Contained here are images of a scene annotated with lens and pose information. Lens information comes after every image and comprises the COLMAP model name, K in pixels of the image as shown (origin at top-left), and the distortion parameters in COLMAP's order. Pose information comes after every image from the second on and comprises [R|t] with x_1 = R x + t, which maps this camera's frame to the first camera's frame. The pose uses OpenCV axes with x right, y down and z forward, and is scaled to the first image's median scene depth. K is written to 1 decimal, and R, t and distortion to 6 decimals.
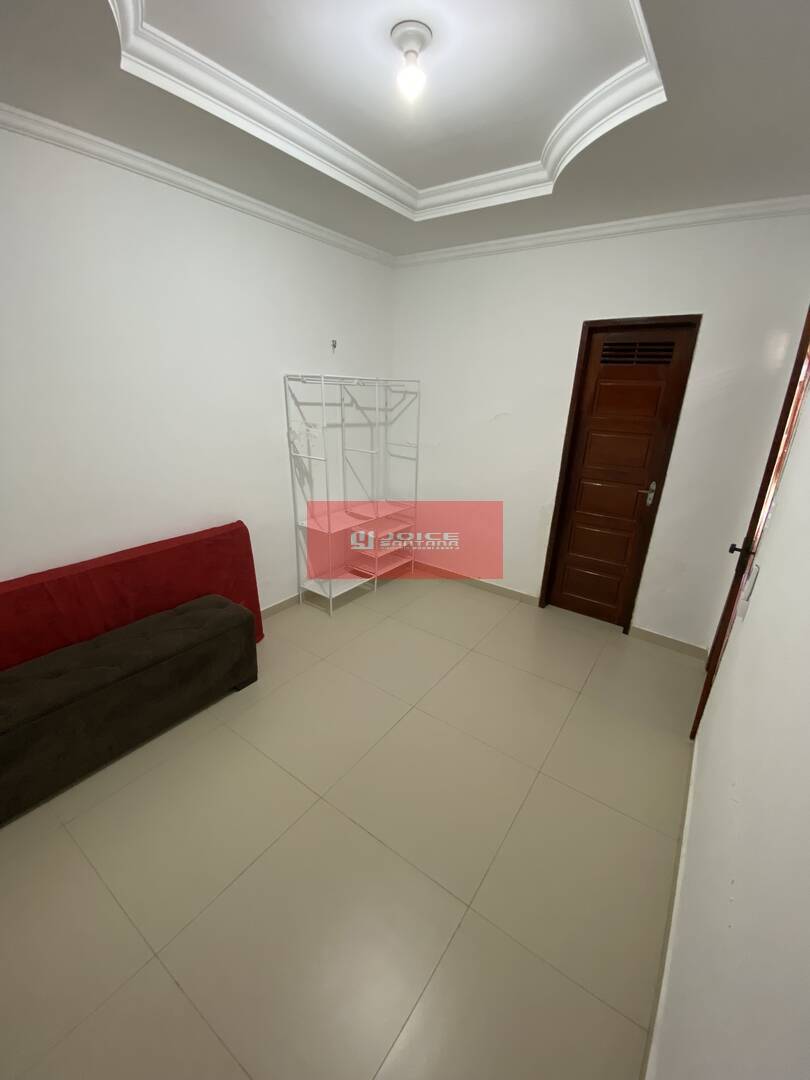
lens RADIAL K [[435.5, 0, 402.4], [0, 435.5, 538.0], [0, 0, 1]] dist [0.012390, -0.016723]
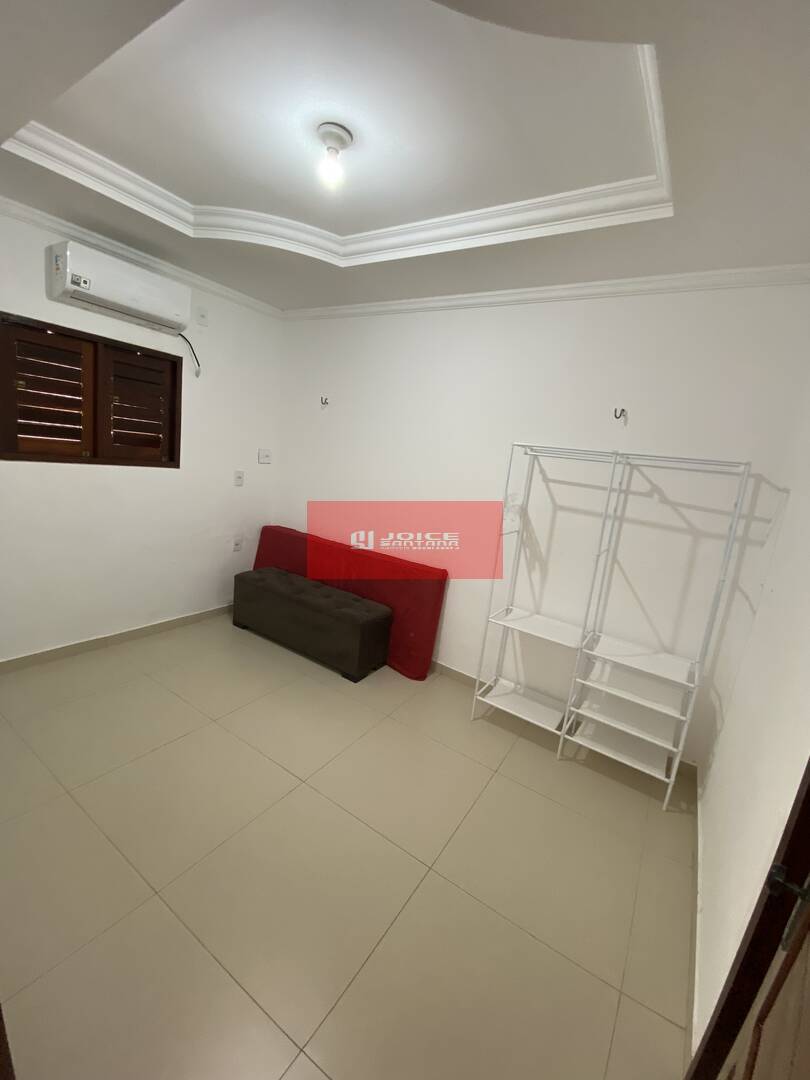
lens RADIAL K [[435.5, 0, 402.4], [0, 435.5, 538.0], [0, 0, 1]] dist [0.012390, -0.016723]
pose [[0.058657, 0.164827, -0.984577, 0.597736], [-0.430628, 0.893970, 0.124004, -0.173474], [0.900622, 0.416712, 0.123416, 0.633342]]
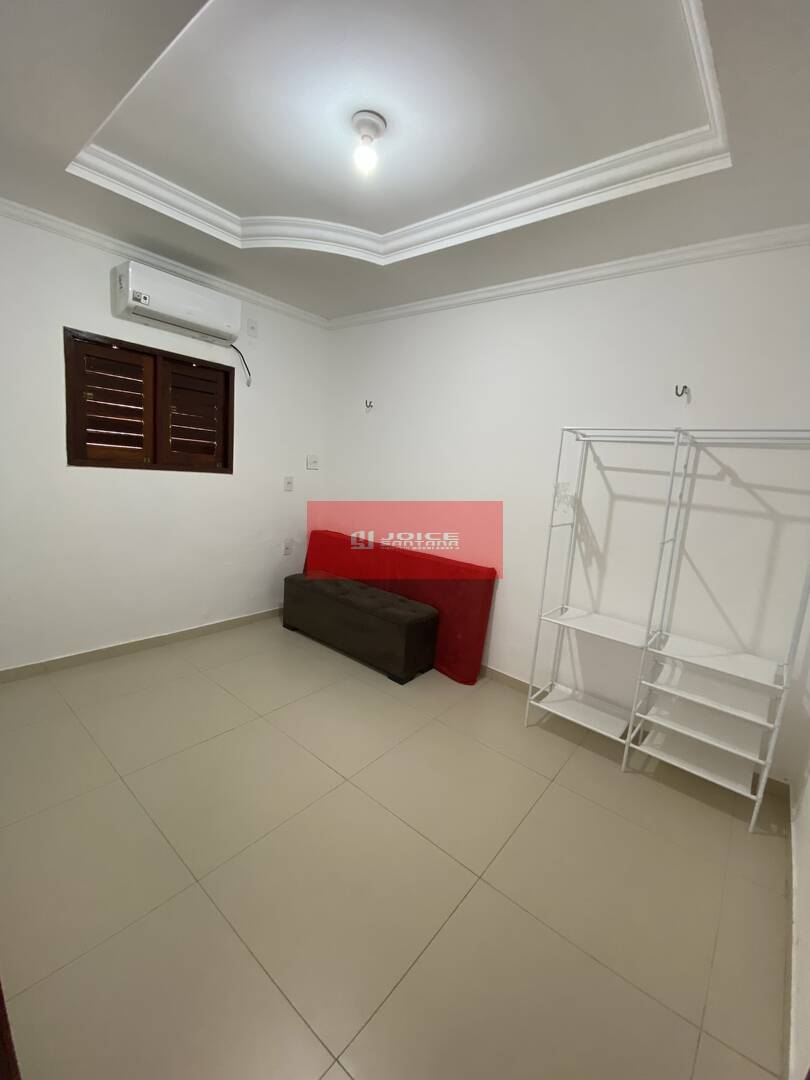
lens RADIAL K [[435.5, 0, 402.4], [0, 435.5, 538.0], [0, 0, 1]] dist [0.012390, -0.016723]
pose [[-0.055930, 0.129057, -0.990059, 0.583296], [-0.400728, 0.905336, 0.140651, -0.141921], [0.914488, 0.404611, 0.001082, 0.662850]]
